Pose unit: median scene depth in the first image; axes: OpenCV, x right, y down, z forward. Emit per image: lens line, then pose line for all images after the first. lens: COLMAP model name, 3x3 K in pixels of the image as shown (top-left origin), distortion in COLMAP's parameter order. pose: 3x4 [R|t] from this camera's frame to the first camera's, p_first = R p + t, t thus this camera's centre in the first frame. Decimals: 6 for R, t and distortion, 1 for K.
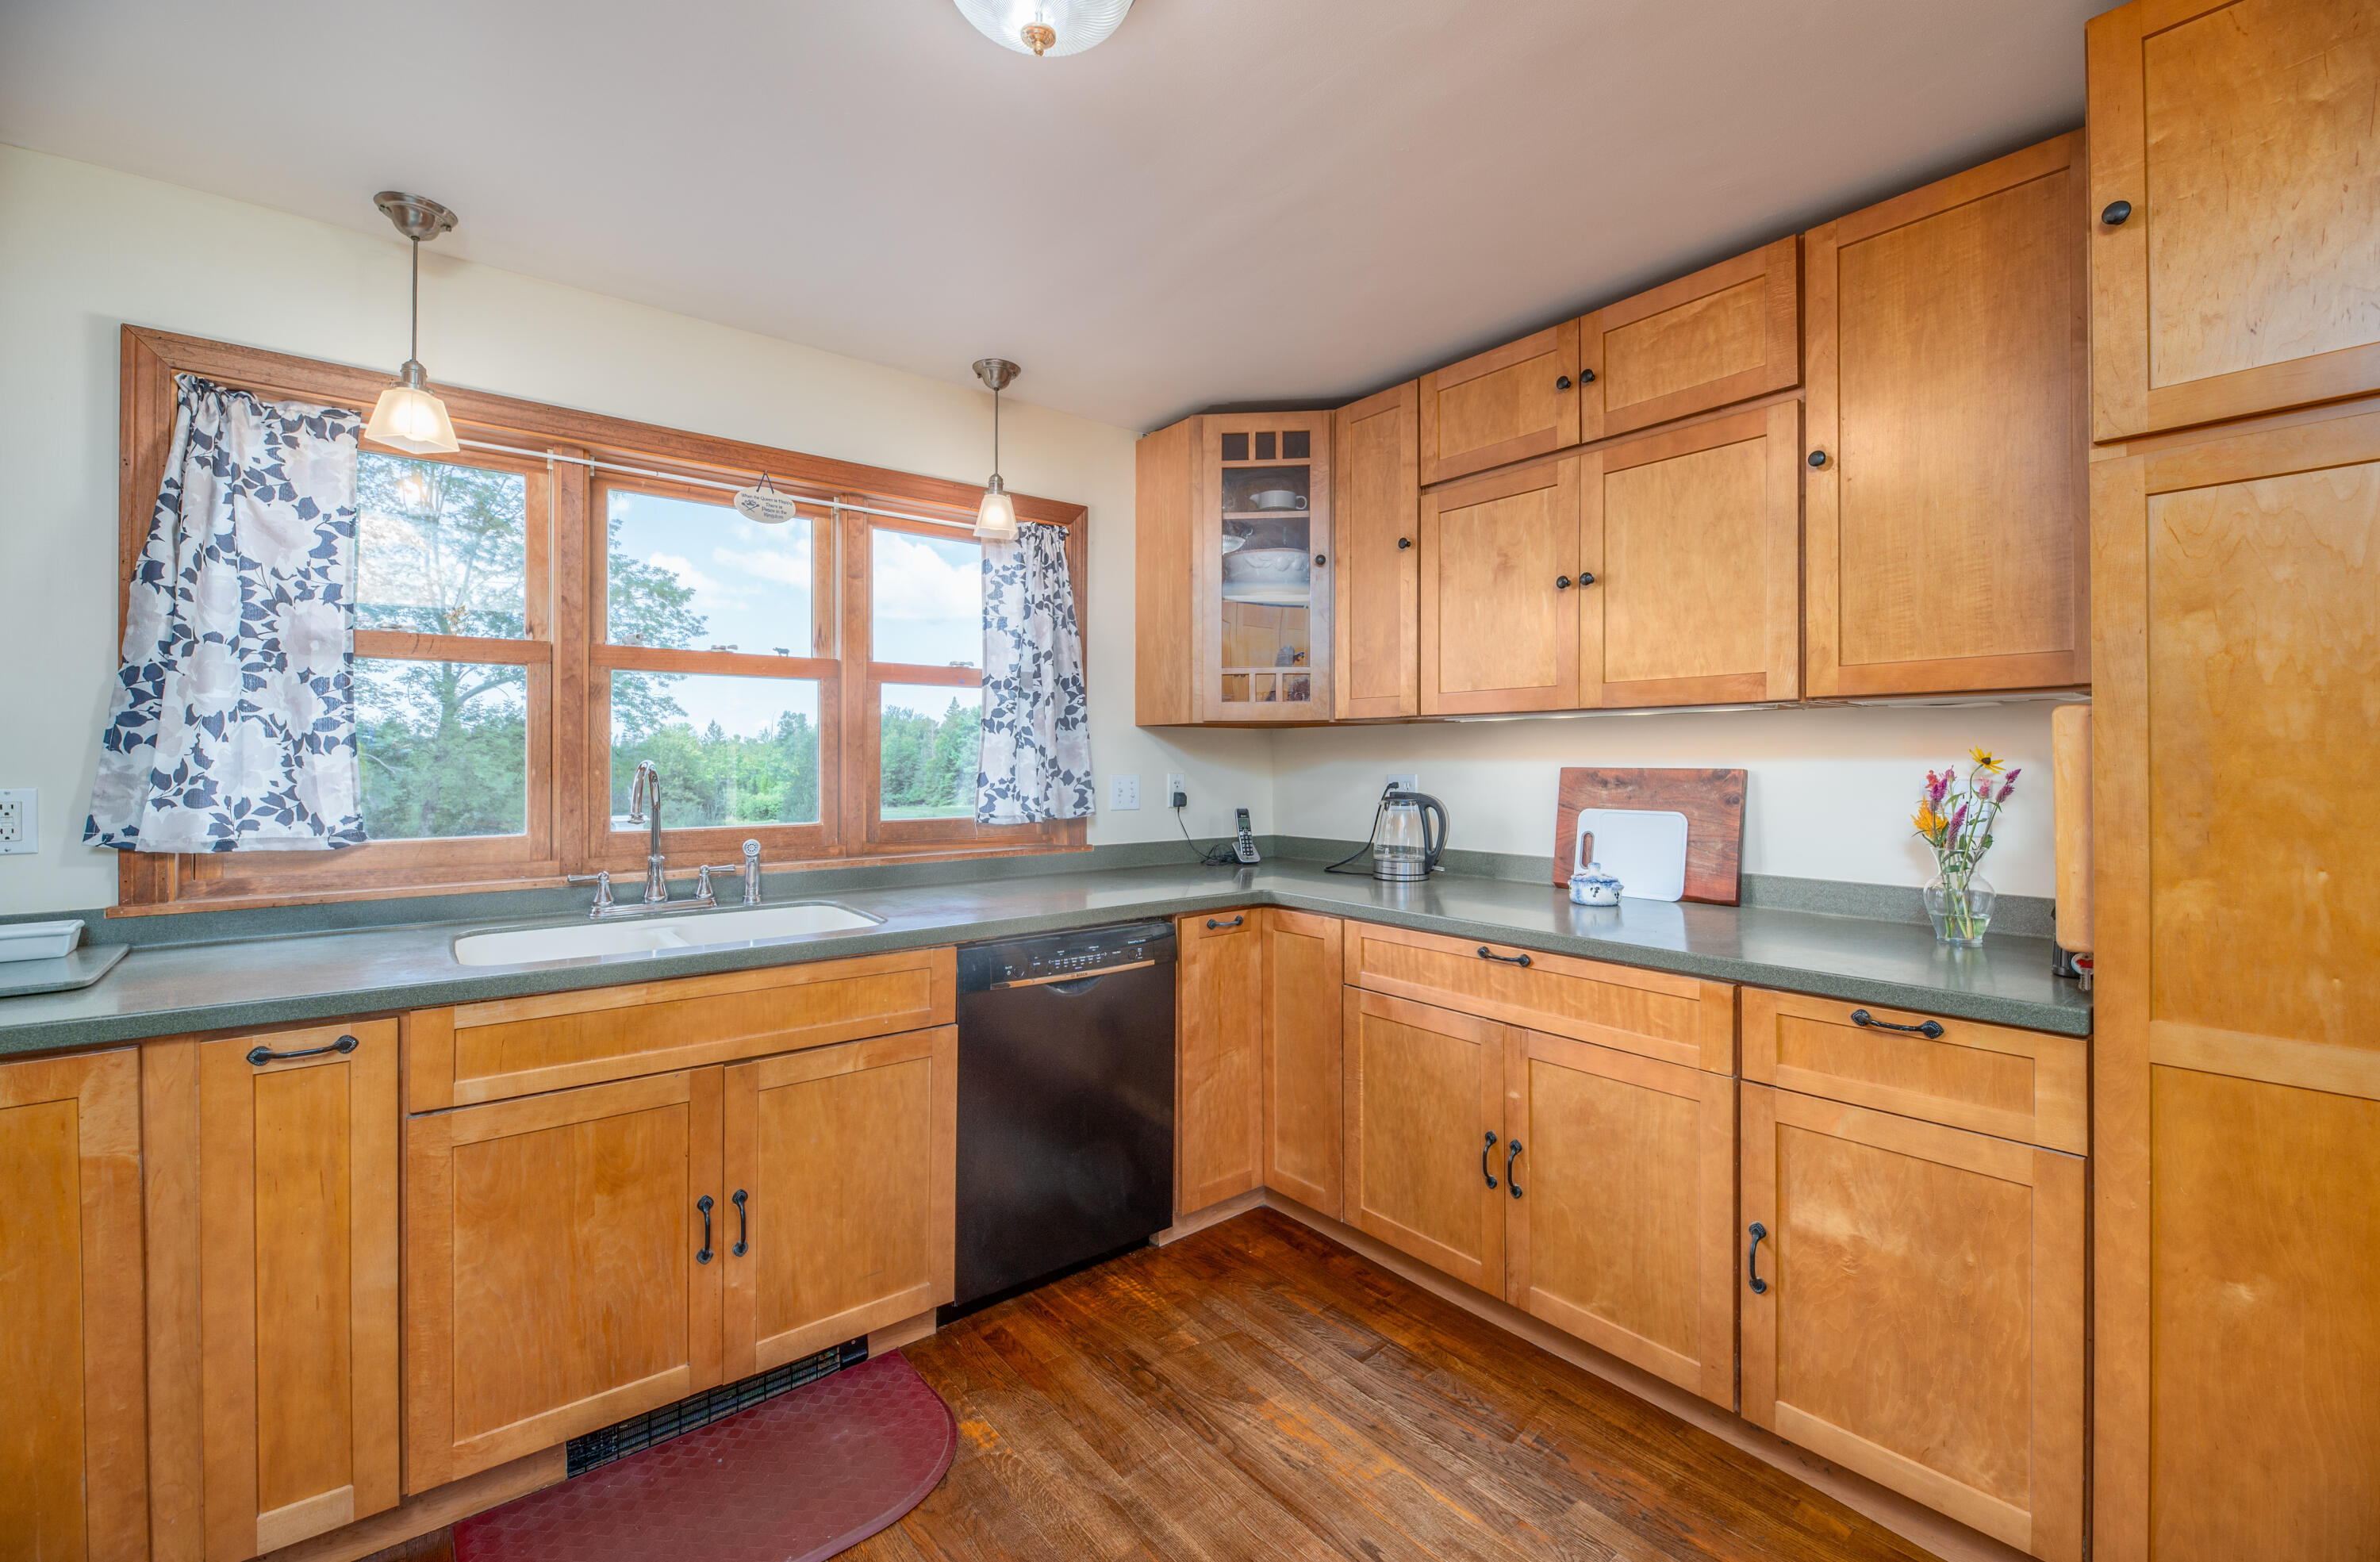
lens RADIAL K [[972.9, 0, 1186.2], [0, 972.9, 762.1], [0, 0, 1]] dist [-0.004098, -0.001075]
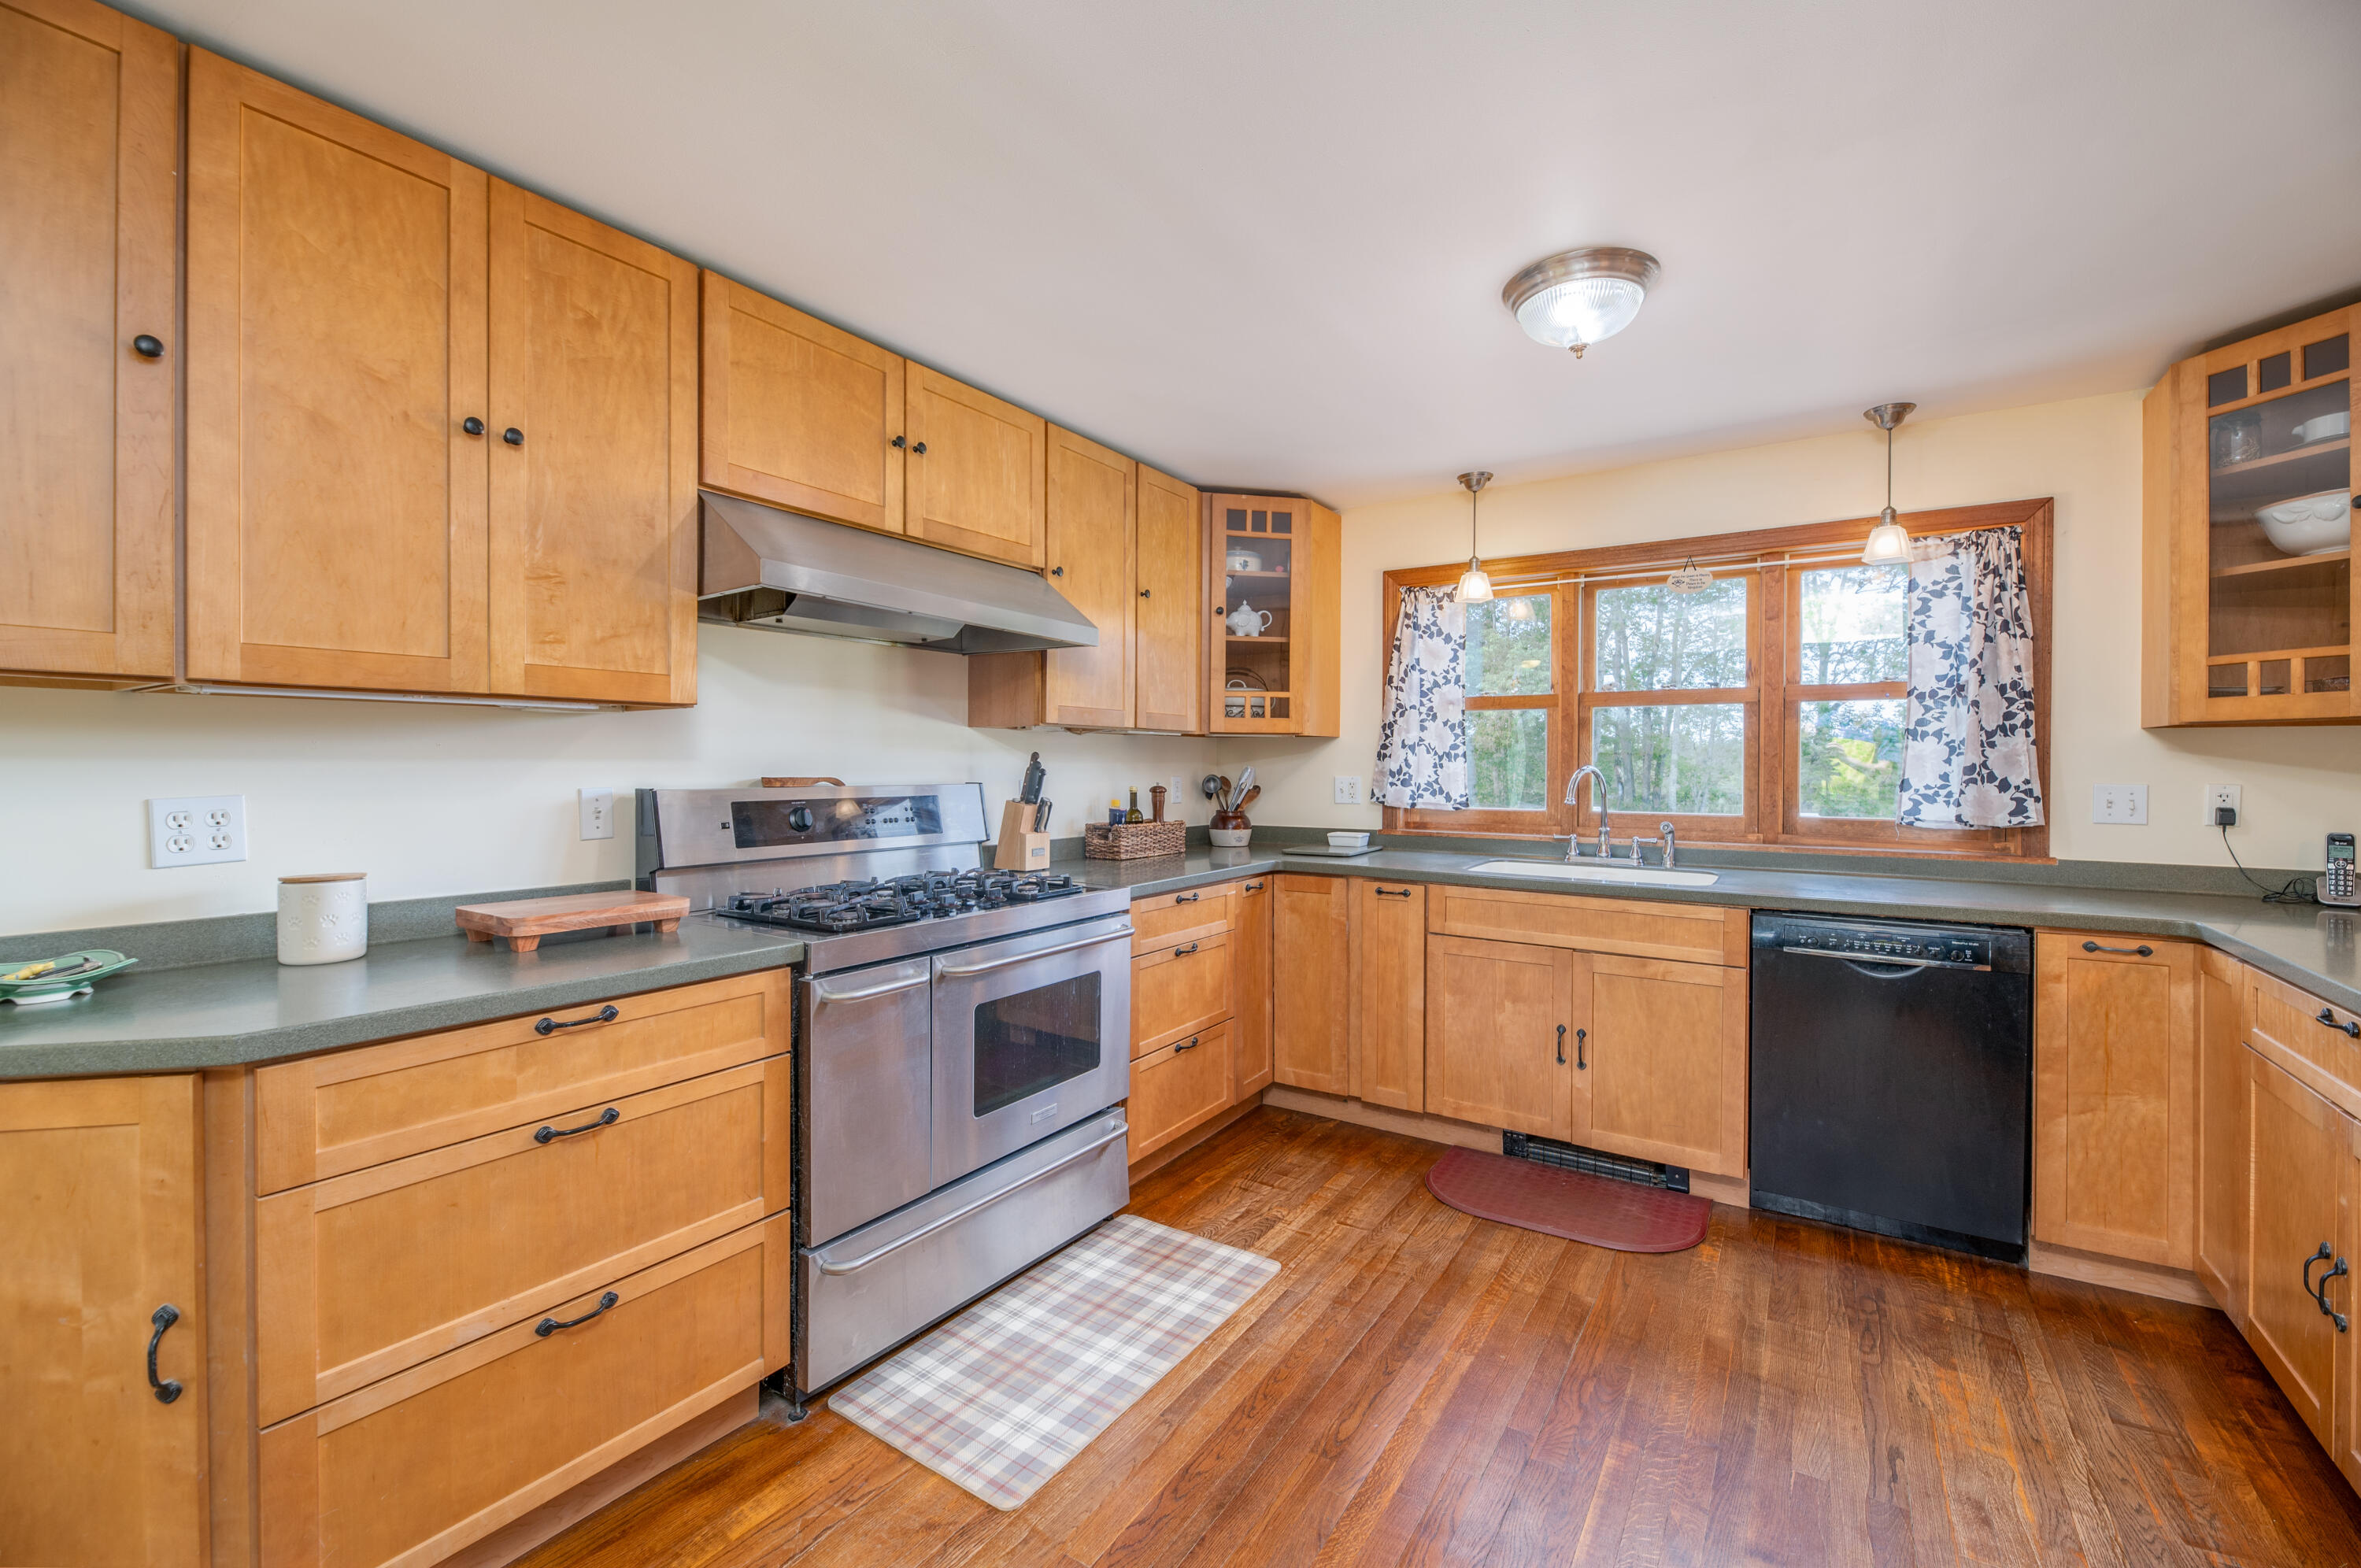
lens RADIAL K [[965.1, 0, 1180.5], [0, 965.1, 771.9], [0, 0, 1]] dist [-0.004098, -0.001075]
pose [[0.305773, 0.010347, -0.952048, 0.710394], [-0.004502, 0.999945, 0.009421, -0.003737], [0.952094, 0.001405, 0.305803, -0.112138]]
